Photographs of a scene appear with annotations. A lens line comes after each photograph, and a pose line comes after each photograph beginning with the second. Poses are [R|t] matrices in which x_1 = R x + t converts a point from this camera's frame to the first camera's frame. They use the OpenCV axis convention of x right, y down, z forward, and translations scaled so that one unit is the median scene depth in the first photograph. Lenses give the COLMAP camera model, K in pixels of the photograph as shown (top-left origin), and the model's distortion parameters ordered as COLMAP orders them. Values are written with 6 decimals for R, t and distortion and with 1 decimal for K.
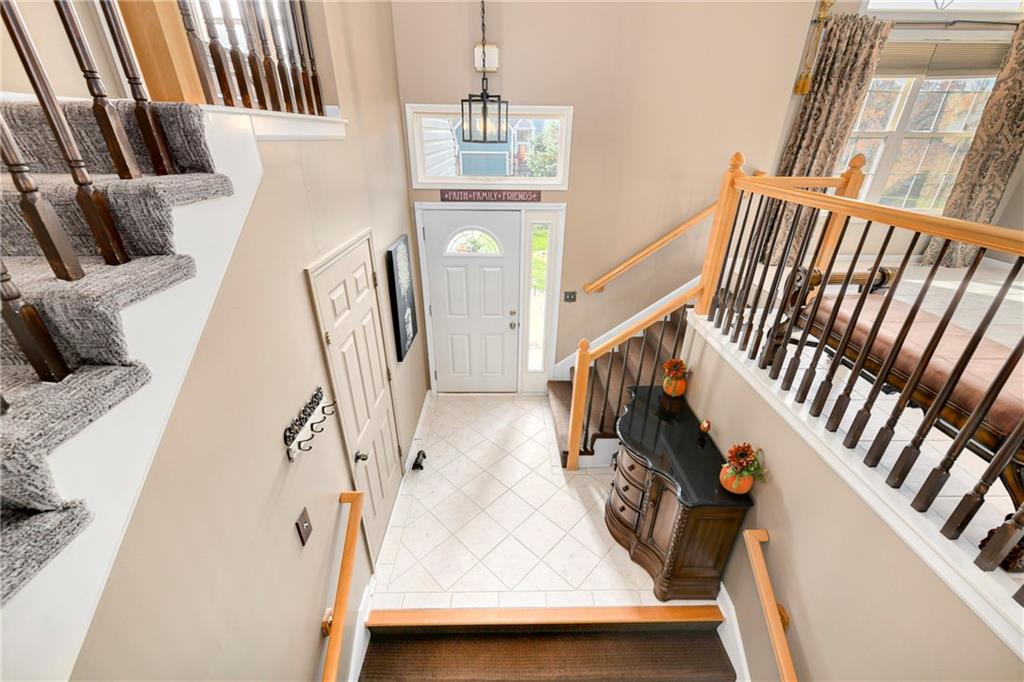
lens RADIAL K [[411.5, 0, 512.0], [0, 411.5, 341.0], [0, 0, 1]] dist [0.000662, 0.000099]
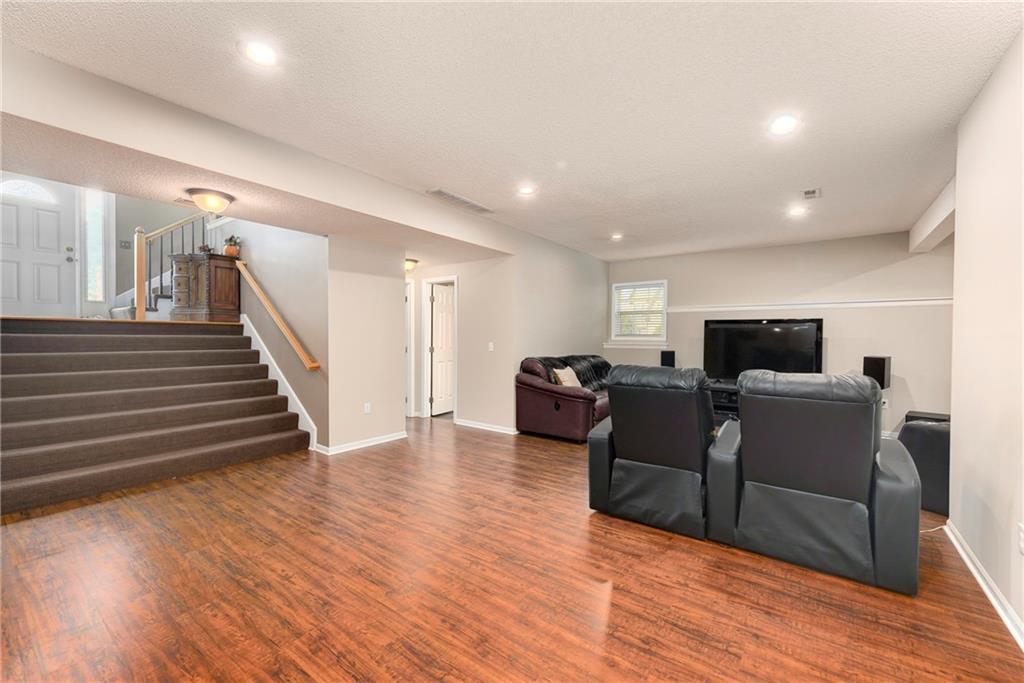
lens RADIAL K [[411.5, 0, 512.0], [0, 411.5, 341.5], [0, 0, 1]] dist [0.000662, 0.000099]
pose [[0.607191, -0.014518, 0.794423, -0.198798], [0.355448, 0.899171, -0.255243, 1.086130], [-0.710616, 0.437357, 0.551129, -0.670687]]
